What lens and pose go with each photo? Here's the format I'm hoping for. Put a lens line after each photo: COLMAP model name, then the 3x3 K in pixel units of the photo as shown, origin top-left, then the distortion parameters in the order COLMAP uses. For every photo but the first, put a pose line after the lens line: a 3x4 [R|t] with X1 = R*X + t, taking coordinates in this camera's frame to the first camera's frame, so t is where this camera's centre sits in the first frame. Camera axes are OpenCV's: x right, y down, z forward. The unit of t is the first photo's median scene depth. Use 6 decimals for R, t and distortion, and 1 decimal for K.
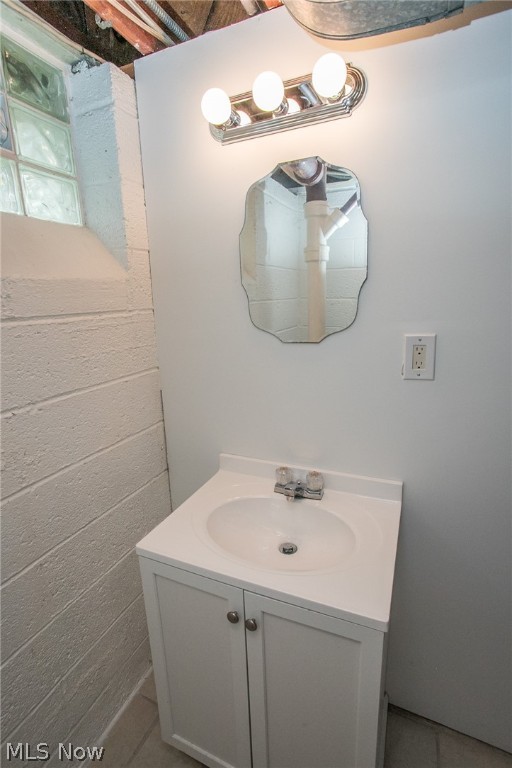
lens RADIAL K [[369.0, 0, 256.0], [0, 369.0, 384.0], [0, 0, 1]] dist [-0.056839, 0.032626]
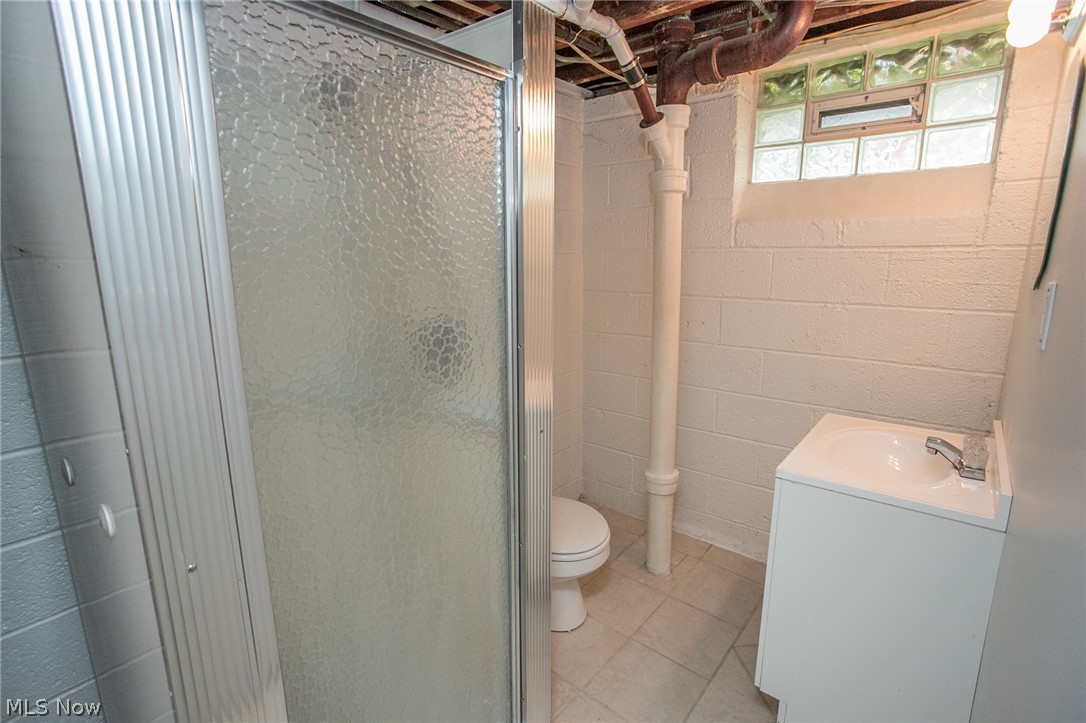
lens RADIAL K [[521.8, 0, 539.0], [0, 521.8, 362.0], [0, 0, 1]] dist [-0.056839, 0.032626]
pose [[-0.266209, 0.225320, -0.937211, 1.406426], [-0.207731, 0.936038, 0.284042, -0.050751], [0.941266, 0.270302, -0.202376, 0.244982]]
